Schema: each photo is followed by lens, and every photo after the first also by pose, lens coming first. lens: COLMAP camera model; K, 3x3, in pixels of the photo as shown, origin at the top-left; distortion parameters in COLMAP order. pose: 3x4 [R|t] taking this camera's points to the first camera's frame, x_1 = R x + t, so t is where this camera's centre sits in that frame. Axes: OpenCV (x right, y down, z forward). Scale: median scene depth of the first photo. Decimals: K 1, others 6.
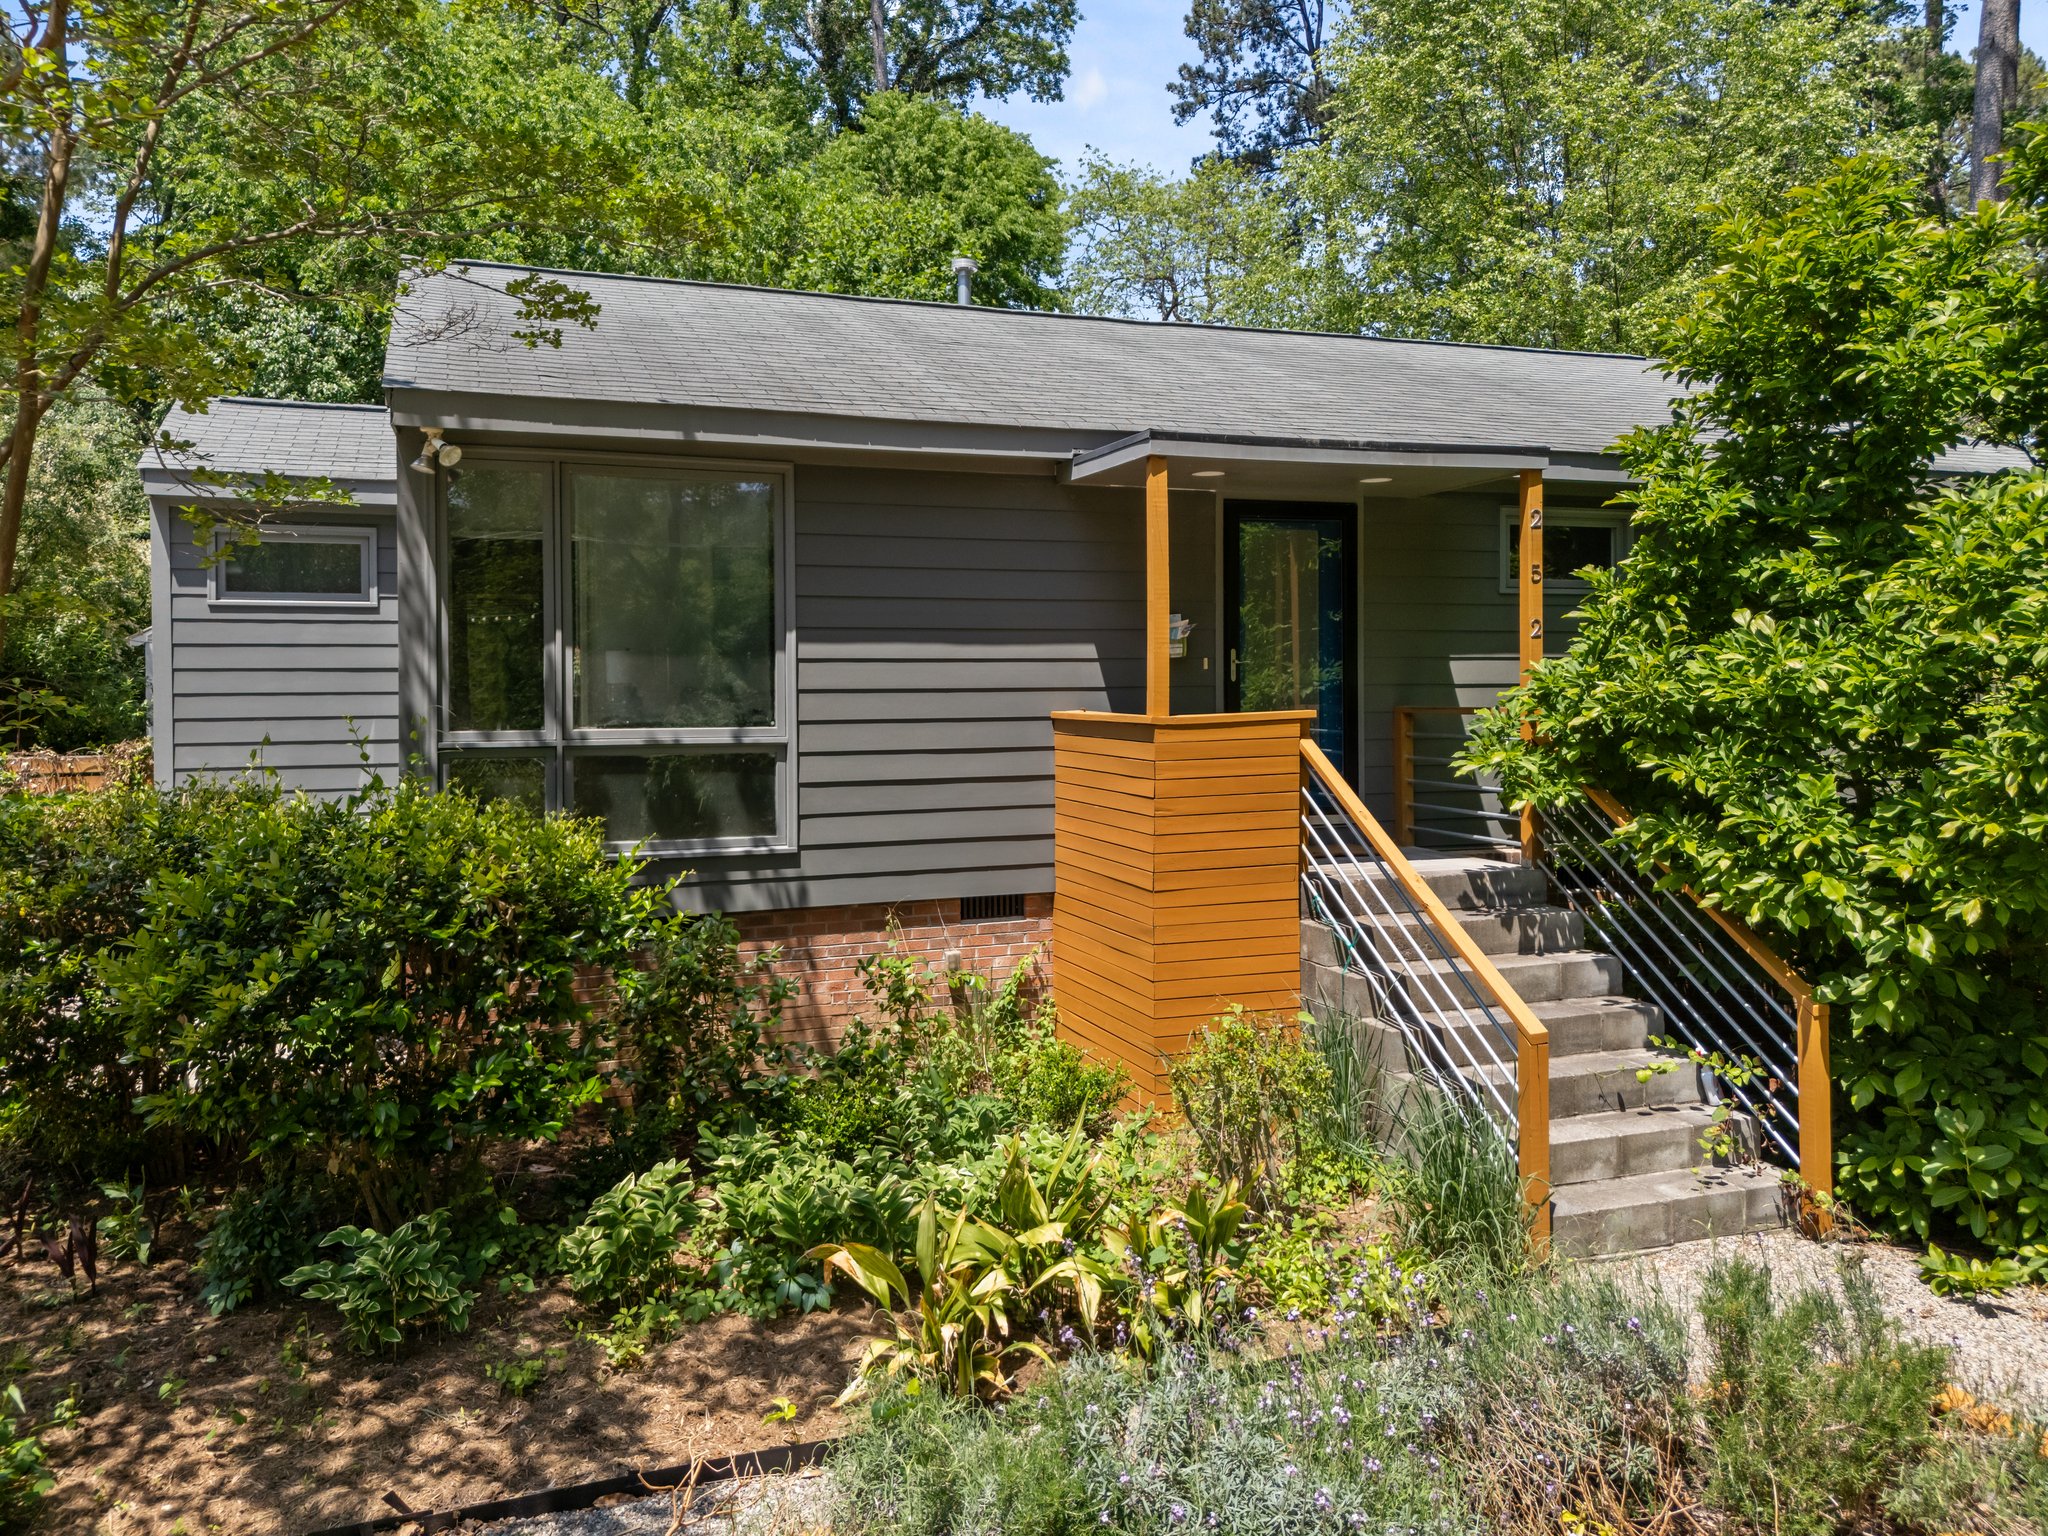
lens RADIAL K [[1551.6, 0, 946.2], [0, 1551.6, 746.0], [0, 0, 1]] dist [0.052104, -0.020653]
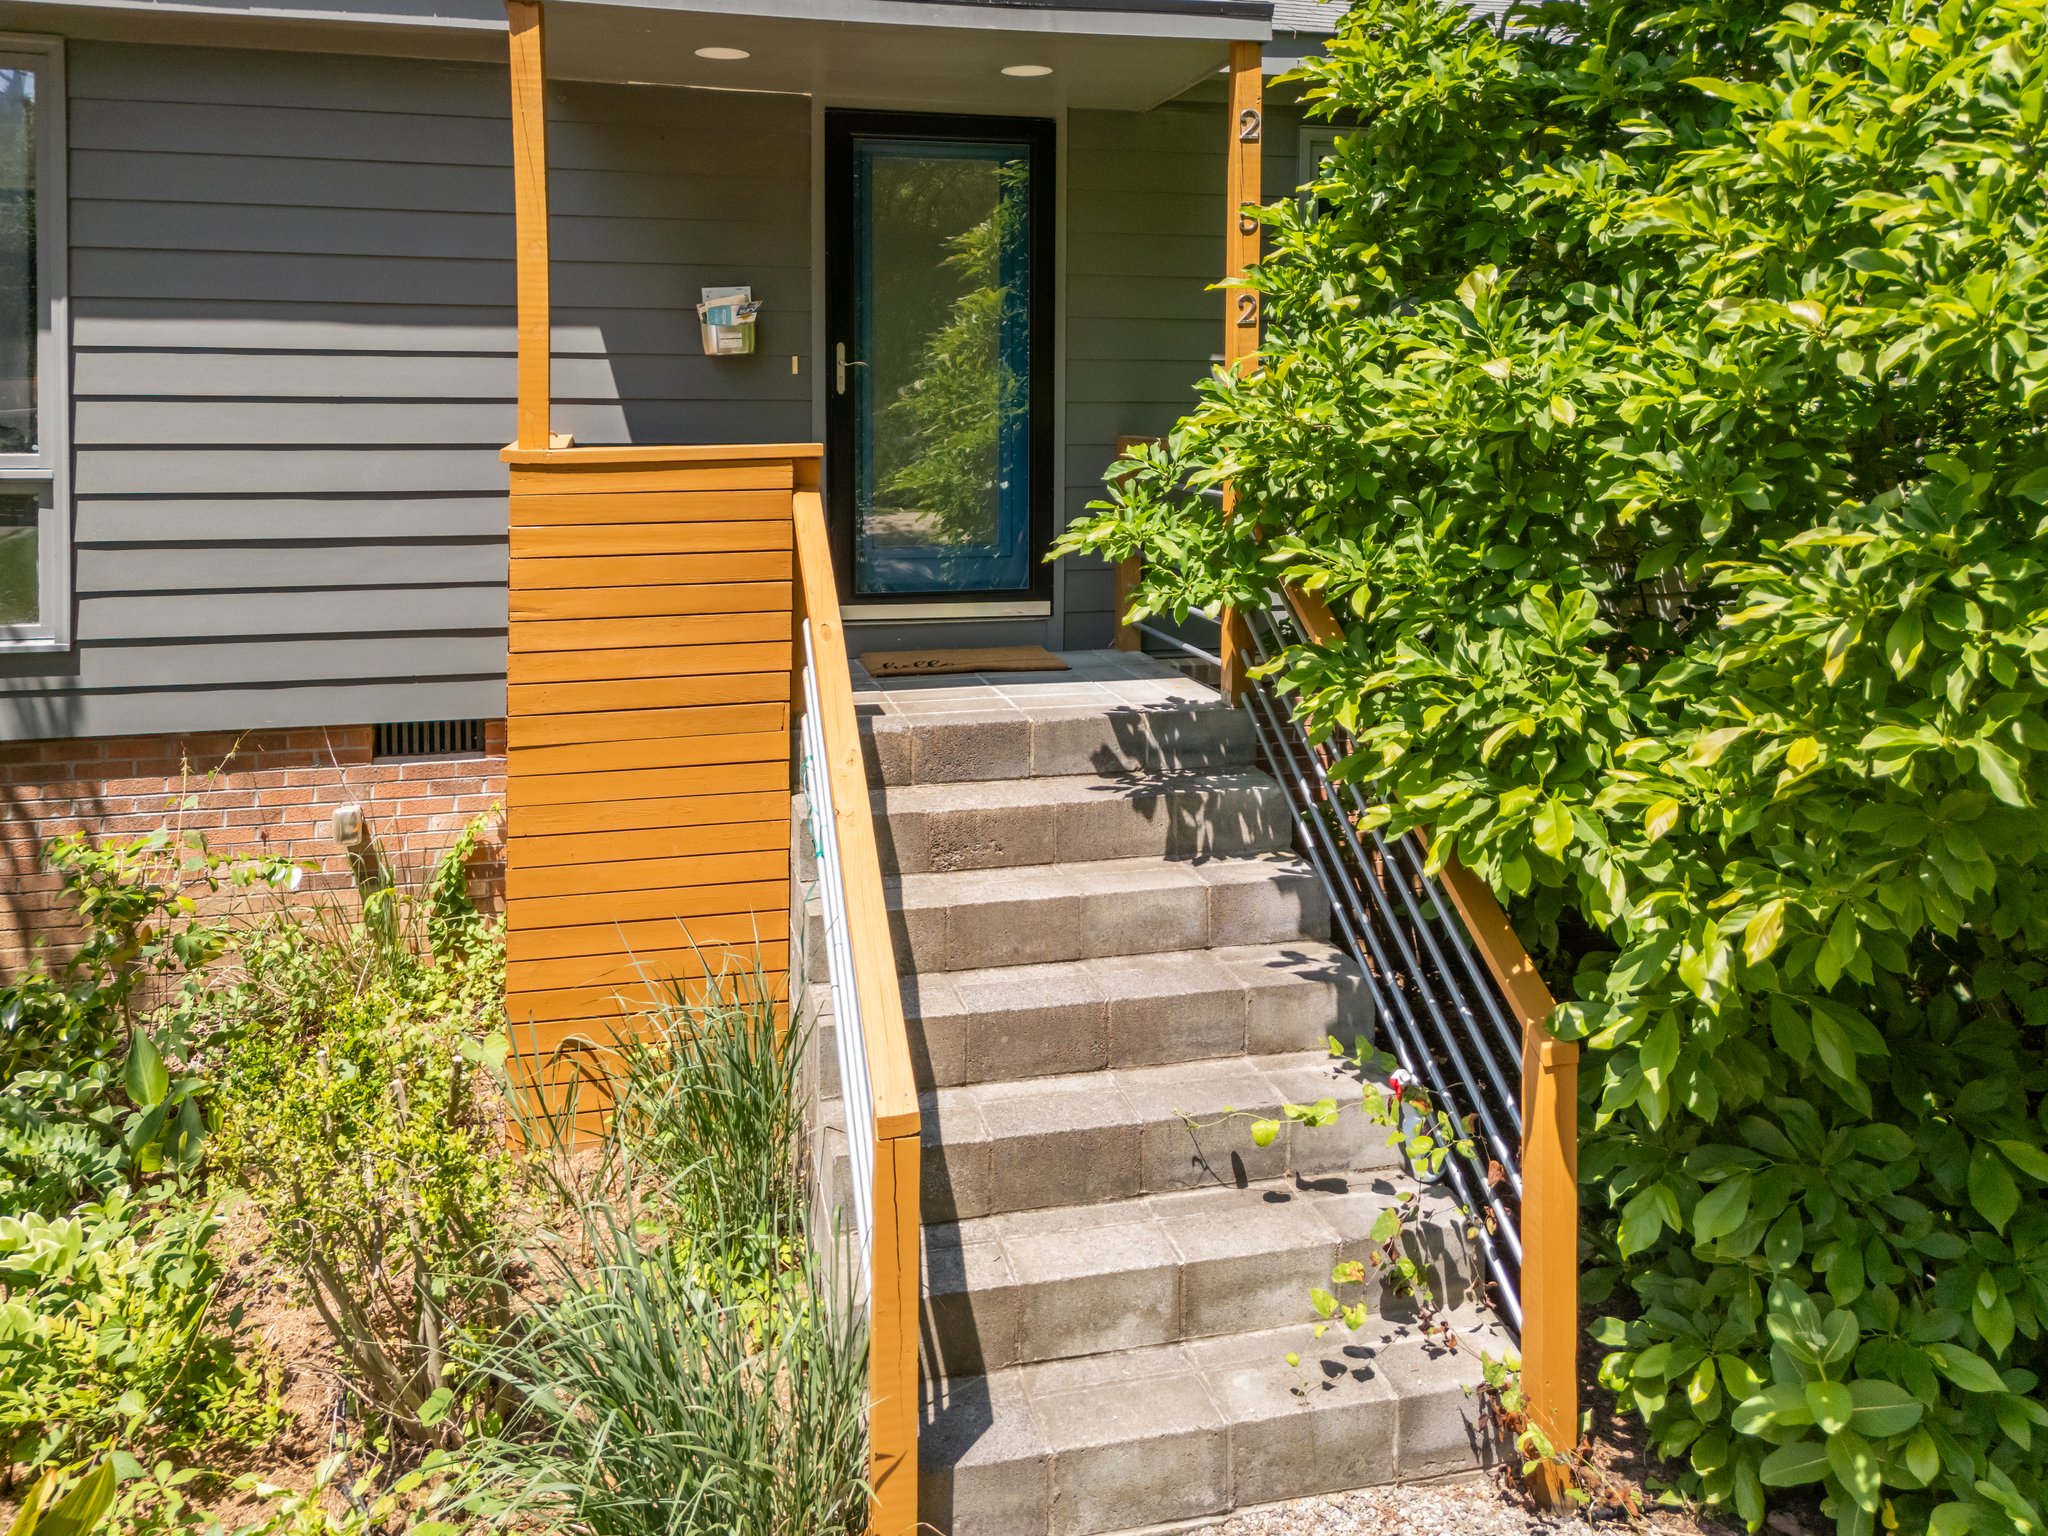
lens RADIAL K [[1551.6, 0, 997.9], [0, 1551.6, 499.7], [0, 0, 1]] dist [0.052104, -0.020653]
pose [[0.995838, 0.019067, -0.089127, 0.365760], [-0.016936, 0.999554, 0.024604, -0.017011], [0.089557, -0.022992, 0.995716, 0.425469]]
